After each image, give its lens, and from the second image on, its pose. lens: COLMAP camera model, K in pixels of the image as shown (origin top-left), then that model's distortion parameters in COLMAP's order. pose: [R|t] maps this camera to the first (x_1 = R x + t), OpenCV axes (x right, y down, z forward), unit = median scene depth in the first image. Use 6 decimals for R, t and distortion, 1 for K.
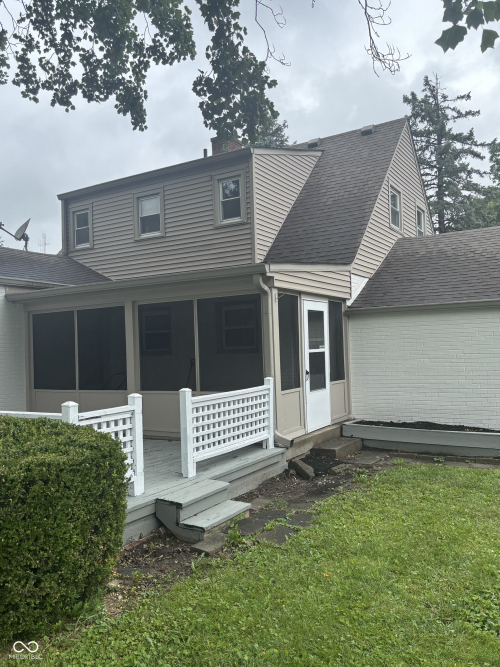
lens RADIAL K [[547.6, 0, 253.5], [0, 547.6, 330.0], [0, 0, 1]] dist [0.017918, -0.003086]
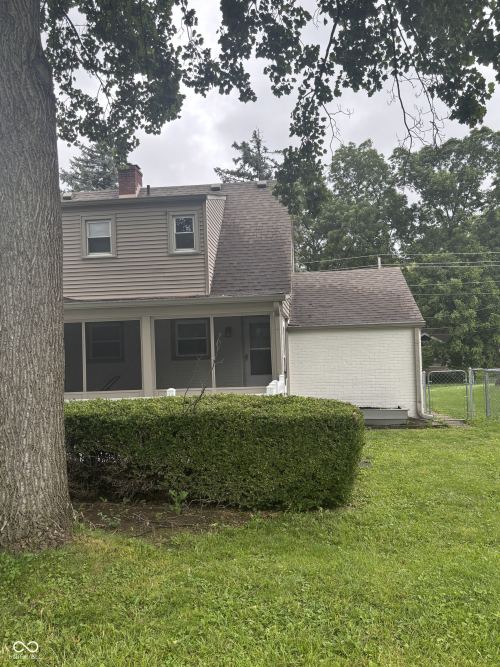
lens RADIAL K [[547.8, 0, 250.0], [0, 547.8, 333.5], [0, 0, 1]] dist [0.019631, -0.004271]
pose [[0.908995, 0.019153, 0.416367, -0.479772], [-0.012310, 0.999742, -0.019114, 0.006854], [-0.416626, 0.012249, 0.908996, -0.192143]]
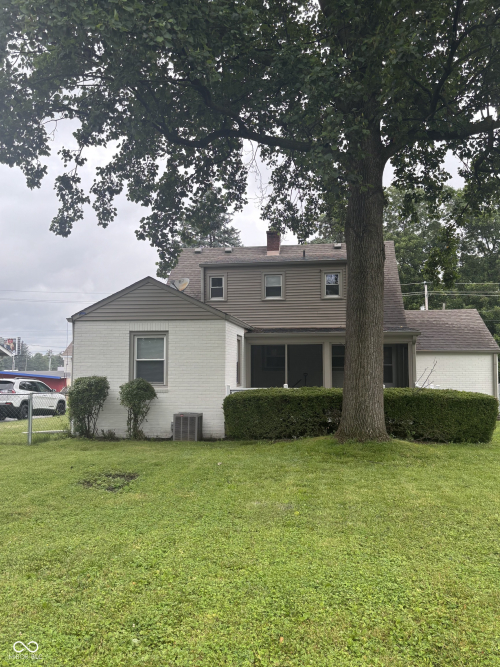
lens RADIAL K [[547.8, 0, 250.0], [0, 547.8, 333.5], [0, 0, 1]] dist [0.019631, -0.004271]
pose [[0.925415, 0.055159, 0.374919, -1.114397], [-0.040490, 0.998079, -0.046898, 0.017724], [-0.376786, 0.028219, 0.925870, -0.642805]]
